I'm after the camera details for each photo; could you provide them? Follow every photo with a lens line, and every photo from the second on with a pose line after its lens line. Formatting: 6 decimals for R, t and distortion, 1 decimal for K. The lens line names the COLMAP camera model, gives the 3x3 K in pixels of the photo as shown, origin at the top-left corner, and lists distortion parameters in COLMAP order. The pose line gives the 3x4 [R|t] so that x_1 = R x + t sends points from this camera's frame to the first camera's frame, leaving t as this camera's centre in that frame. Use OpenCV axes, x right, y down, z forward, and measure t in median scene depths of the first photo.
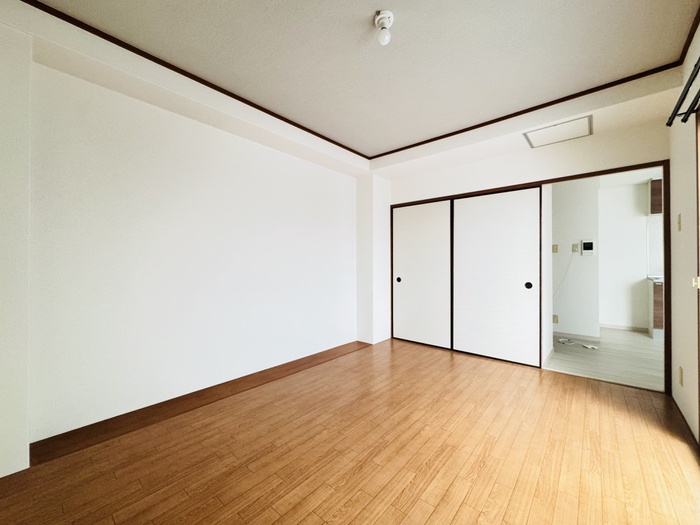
lens RADIAL K [[280.0, 0, 350.0], [0, 280.0, 262.5], [0, 0, 1]] dist [-0.004667, 0.000198]
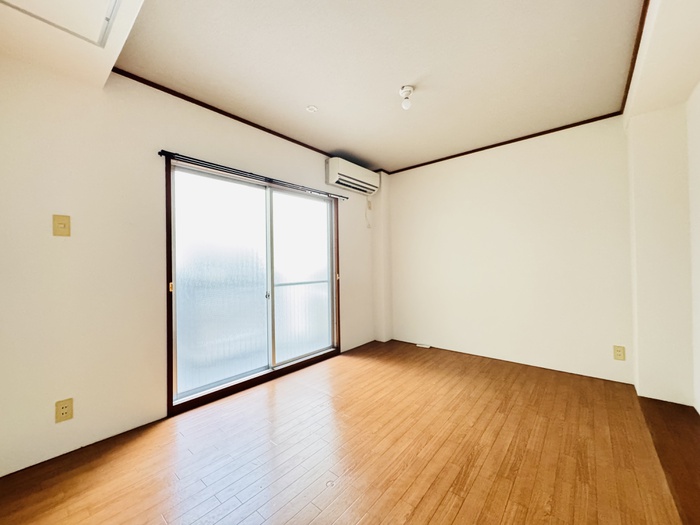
lens RADIAL K [[280.0, 0, 350.0], [0, 280.0, 262.5], [0, 0, 1]] dist [-0.004667, 0.000198]
pose [[-0.999741, 0.018783, -0.012855, 0.393534], [0.018975, 0.999708, -0.014961, -0.012008], [0.012570, -0.015201, -0.999805, 2.162691]]
